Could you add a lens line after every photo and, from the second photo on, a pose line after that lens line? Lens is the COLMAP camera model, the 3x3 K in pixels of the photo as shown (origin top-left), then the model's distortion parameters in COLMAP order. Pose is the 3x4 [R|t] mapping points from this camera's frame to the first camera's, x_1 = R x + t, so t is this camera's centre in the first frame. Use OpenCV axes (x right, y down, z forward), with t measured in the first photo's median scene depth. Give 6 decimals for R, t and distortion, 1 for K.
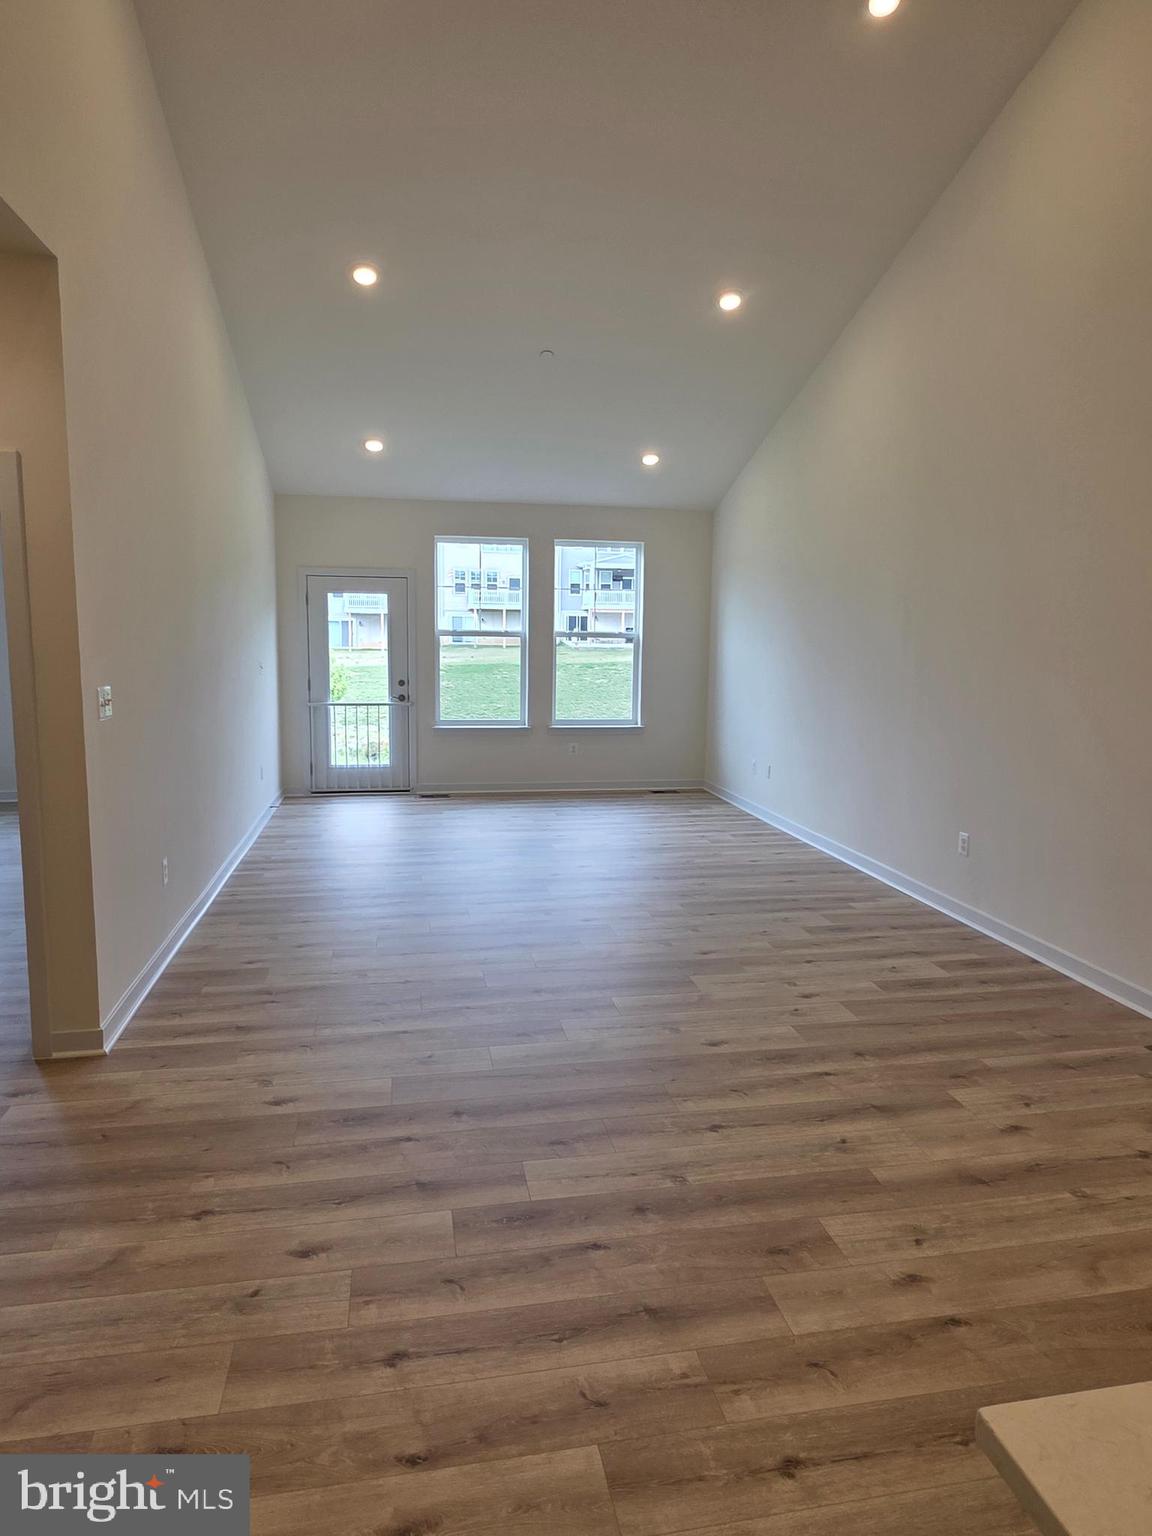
lens RADIAL K [[923.3, 0, 574.3], [0, 923.3, 753.6], [0, 0, 1]] dist [-0.005927, 0.000457]
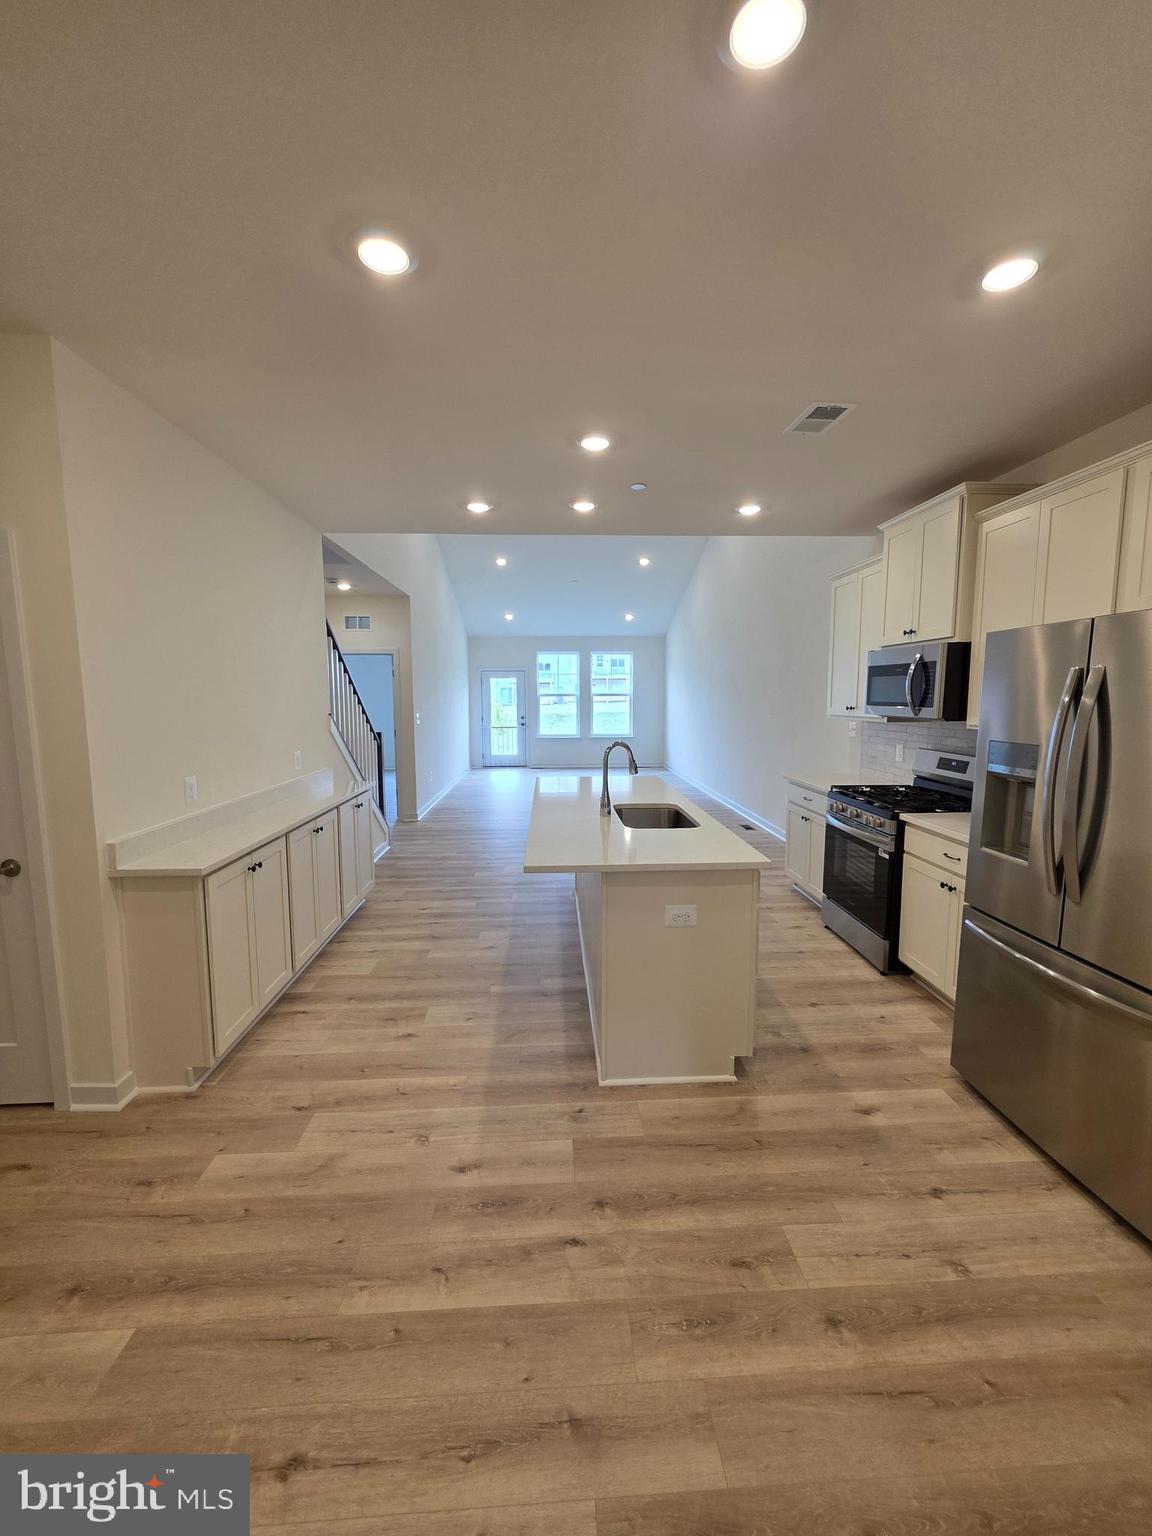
lens RADIAL K [[615.3, 0, 581.1], [0, 615.3, 774.0], [0, 0, 1]] dist [0.000214, -0.000070]
pose [[0.991695, 0.003711, -0.128559, 0.143899], [-0.003579, 0.999993, 0.001257, 0.056415], [0.128563, -0.000786, 0.991701, -0.453182]]
